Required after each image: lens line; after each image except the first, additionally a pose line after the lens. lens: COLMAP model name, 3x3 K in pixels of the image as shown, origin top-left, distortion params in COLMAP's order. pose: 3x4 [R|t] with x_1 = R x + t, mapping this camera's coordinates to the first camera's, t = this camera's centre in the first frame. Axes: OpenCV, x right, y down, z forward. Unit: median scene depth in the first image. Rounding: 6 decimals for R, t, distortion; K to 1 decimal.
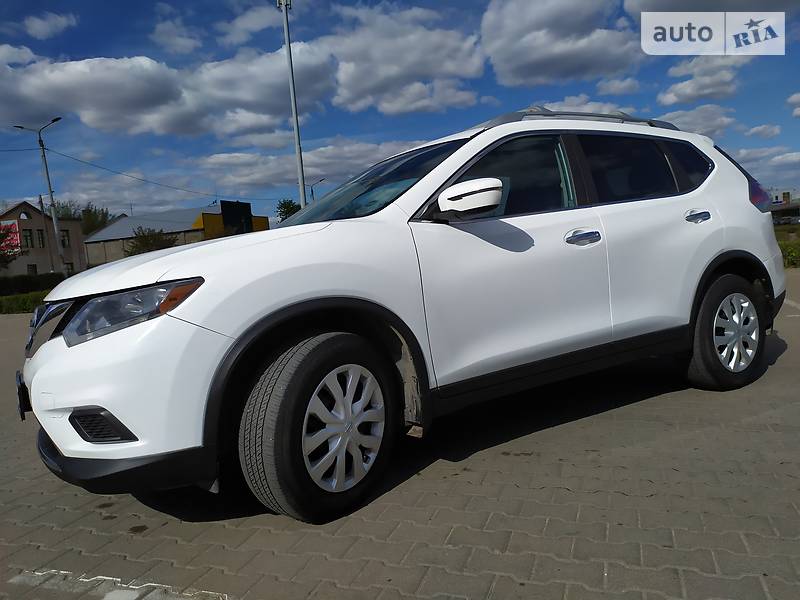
lens RADIAL K [[592.0, 0, 399.3], [0, 592.0, 300.3], [0, 0, 1]] dist [0.073040, -0.071373]
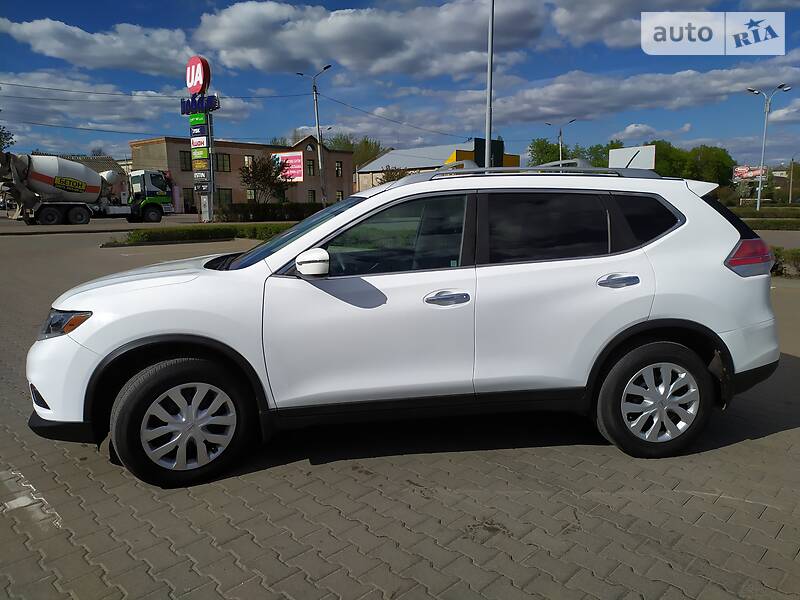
lens RADIAL K [[592.0, 0, 399.3], [0, 592.0, 300.3], [0, 0, 1]] dist [0.073040, -0.071373]
pose [[0.909644, 0.141962, -0.390377, 0.787709], [-0.100700, 0.987119, 0.124320, -0.274760], [0.402997, -0.073776, 0.912223, -0.046763]]
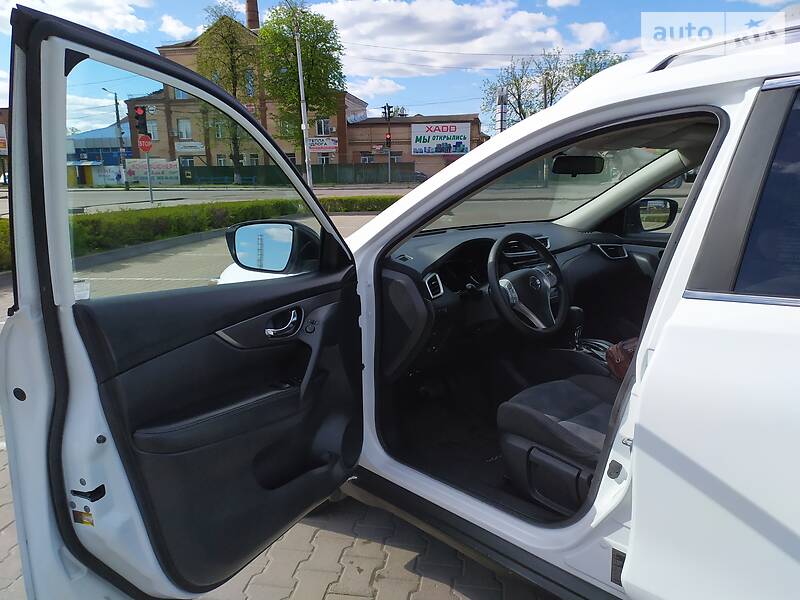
lens RADIAL K [[597.5, 0, 400.0], [0, 597.5, 300.0], [0, 0, 1]] dist [0.067450, -0.062101]
pose [[0.194168, 0.275896, -0.941371, 0.833798], [-0.073144, 0.961035, 0.266572, -0.313352], [0.978238, 0.017096, 0.206783, 0.929184]]
